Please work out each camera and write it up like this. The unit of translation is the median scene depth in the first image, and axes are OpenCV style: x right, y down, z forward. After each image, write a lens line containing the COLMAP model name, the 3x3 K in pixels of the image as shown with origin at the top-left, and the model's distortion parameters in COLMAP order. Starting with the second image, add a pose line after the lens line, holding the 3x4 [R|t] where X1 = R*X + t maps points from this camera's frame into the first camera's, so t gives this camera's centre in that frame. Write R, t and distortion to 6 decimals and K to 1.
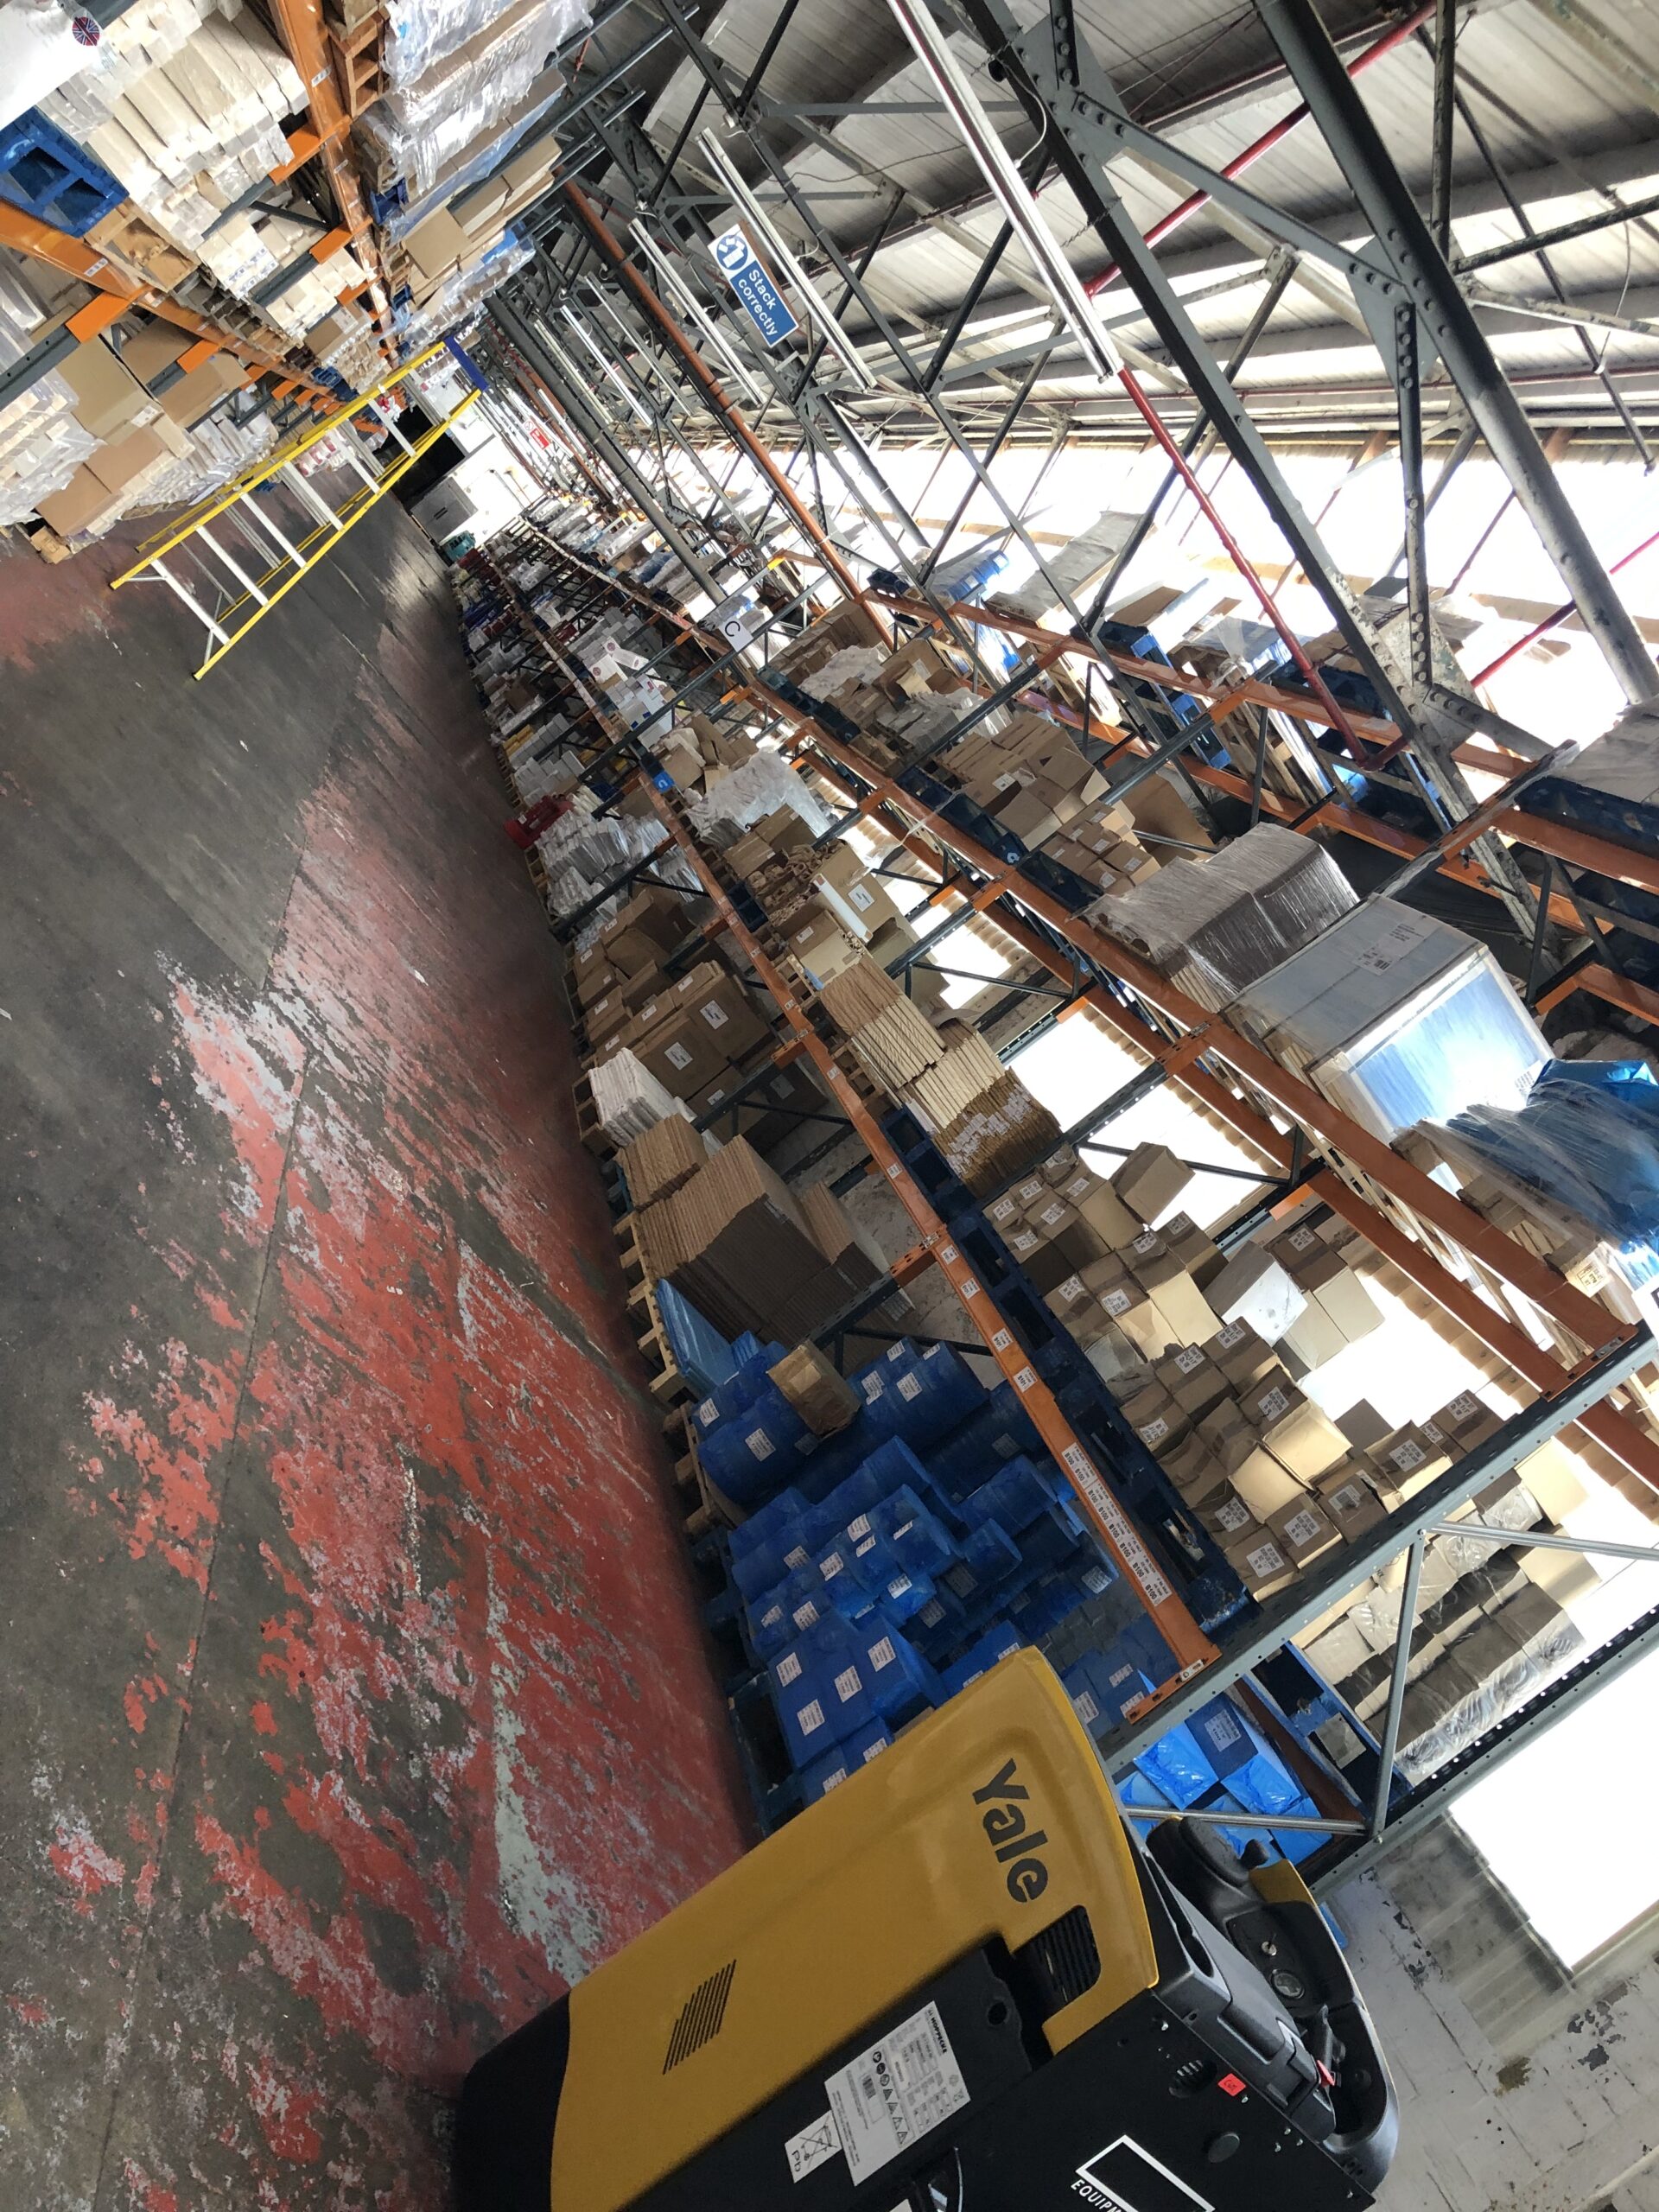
lens RADIAL K [[1808.0, 0, 829.5], [0, 1808.0, 1106.0], [0, 0, 1]] dist [-0.004595, -0.007672]
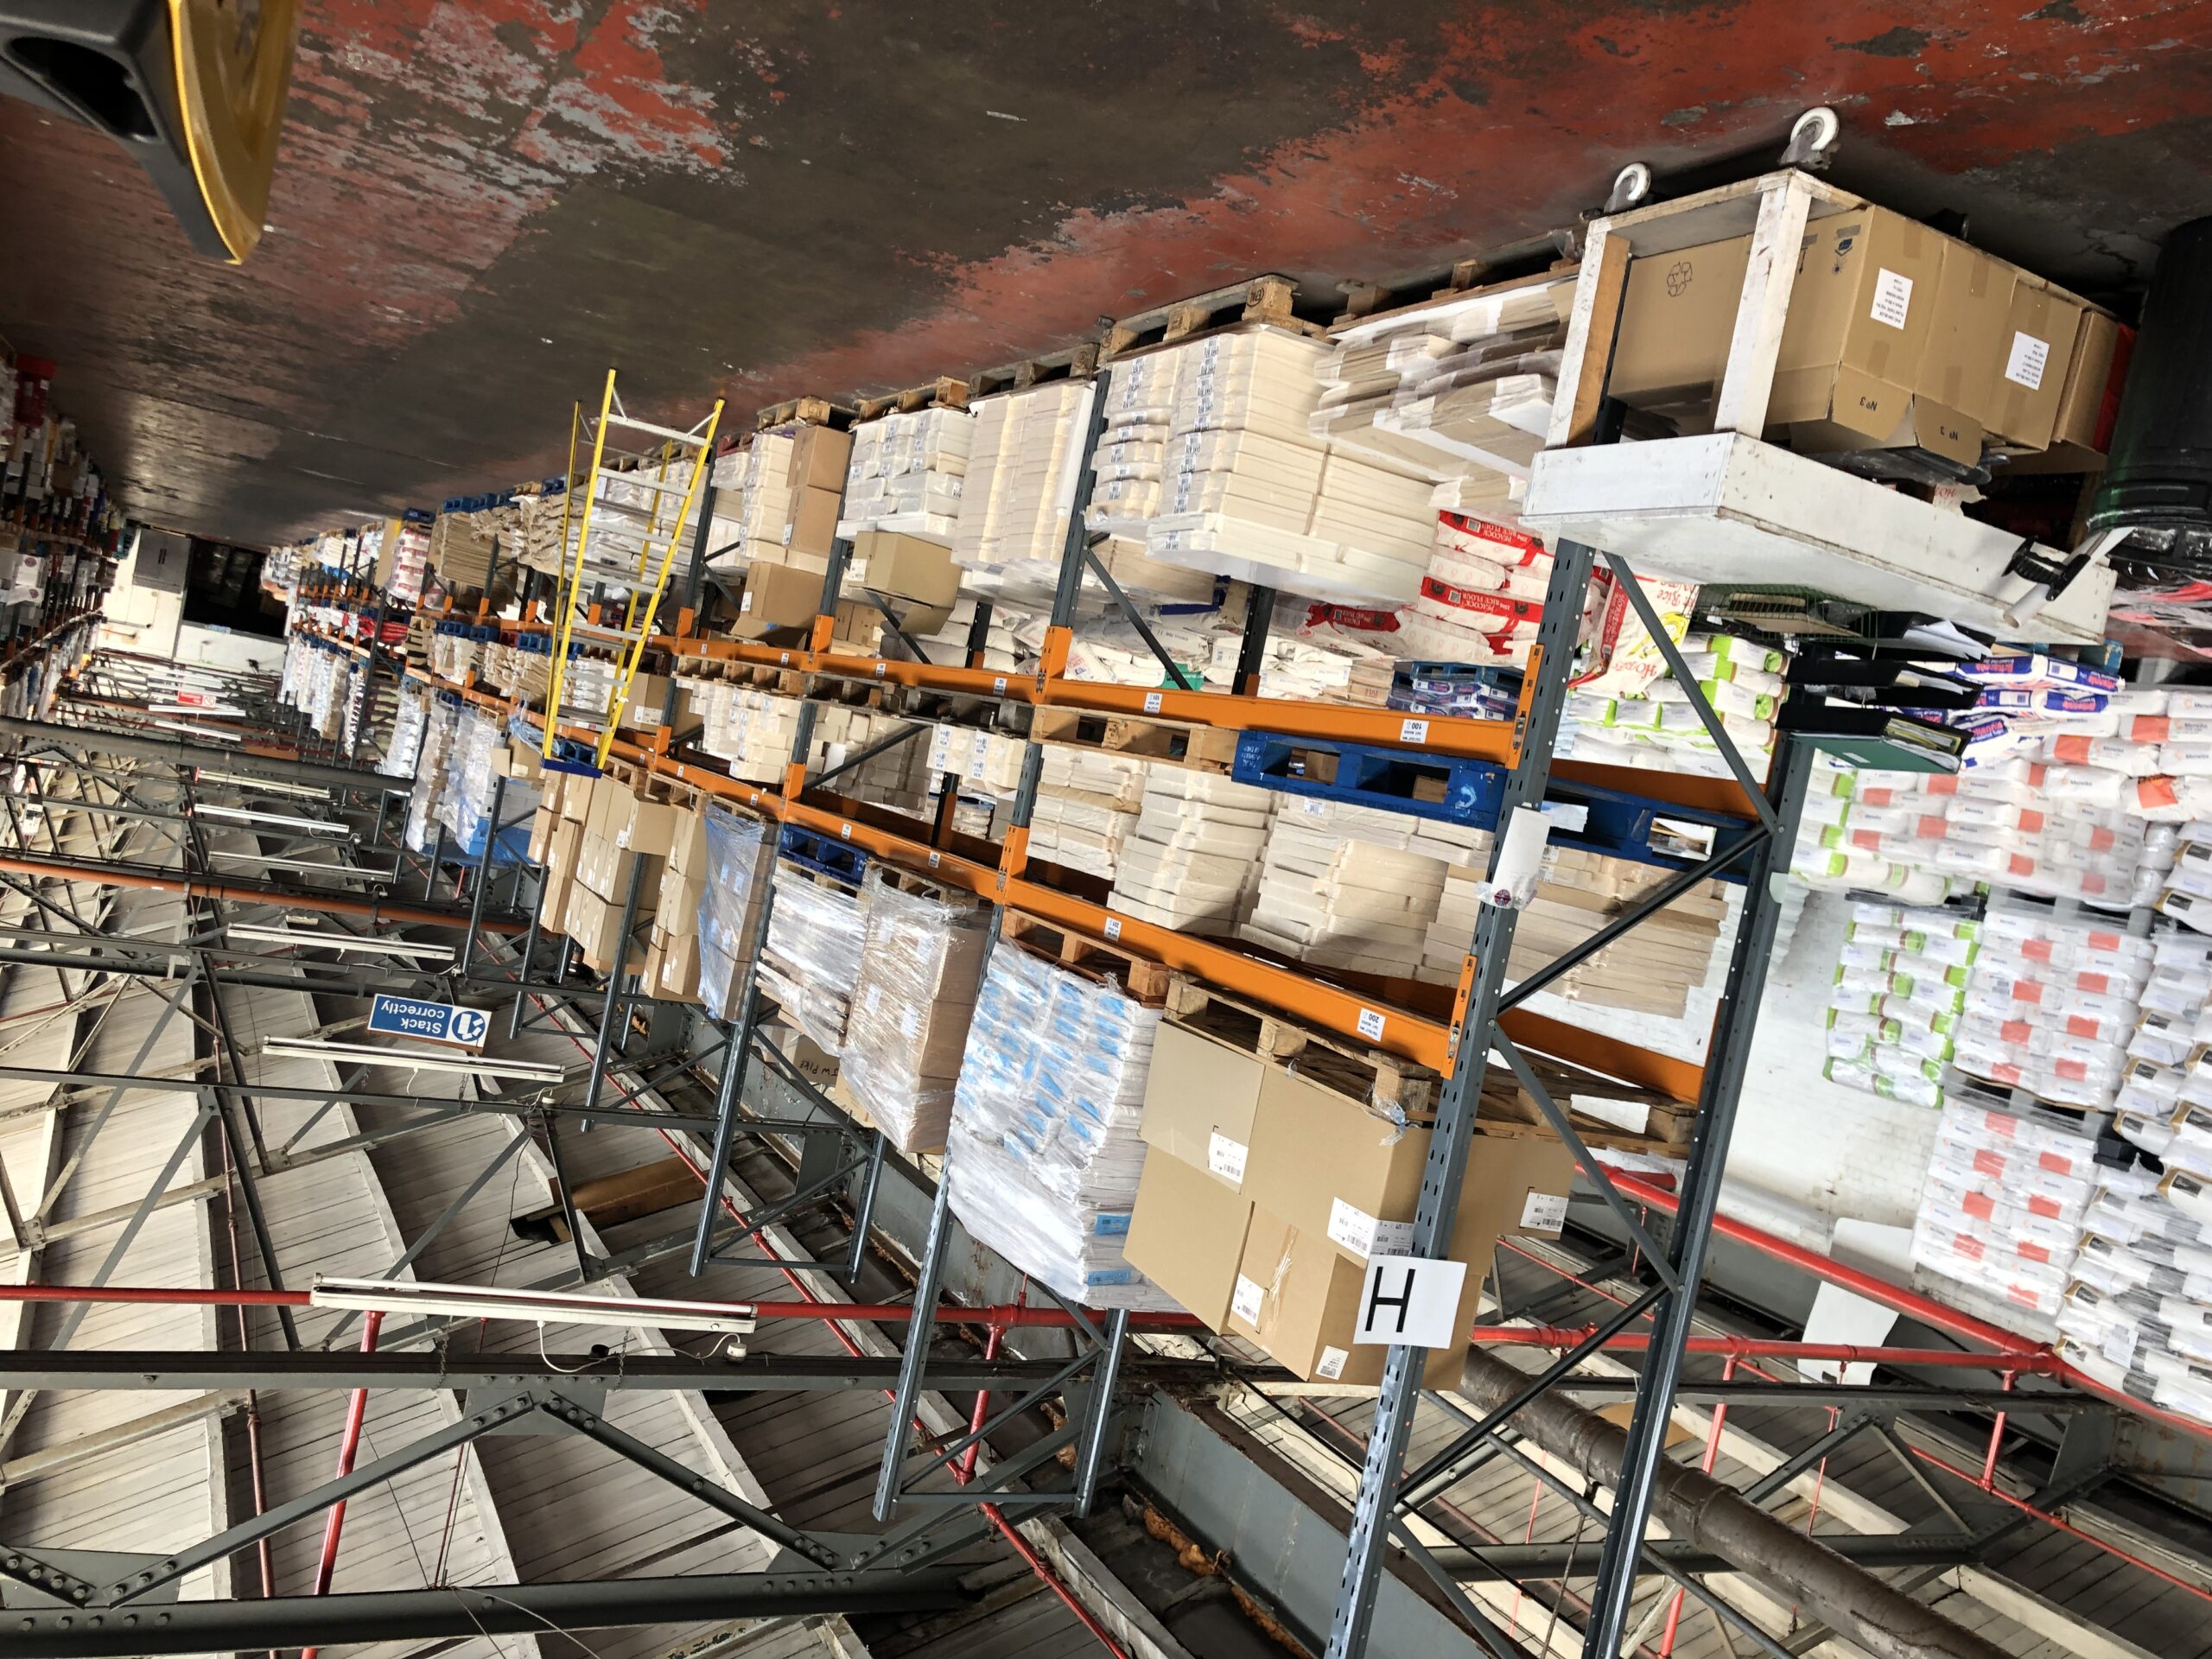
lens RADIAL K [[1808.0, 0, 1106.0], [0, 1808.0, 829.5], [0, 0, 1]] dist [-0.004595, -0.007672]
pose [[-0.554442, 0.699586, -0.450747, 0.129146], [-0.313036, -0.677155, -0.665935, 0.173303], [-0.771105, -0.228123, 0.594439, 0.132257]]
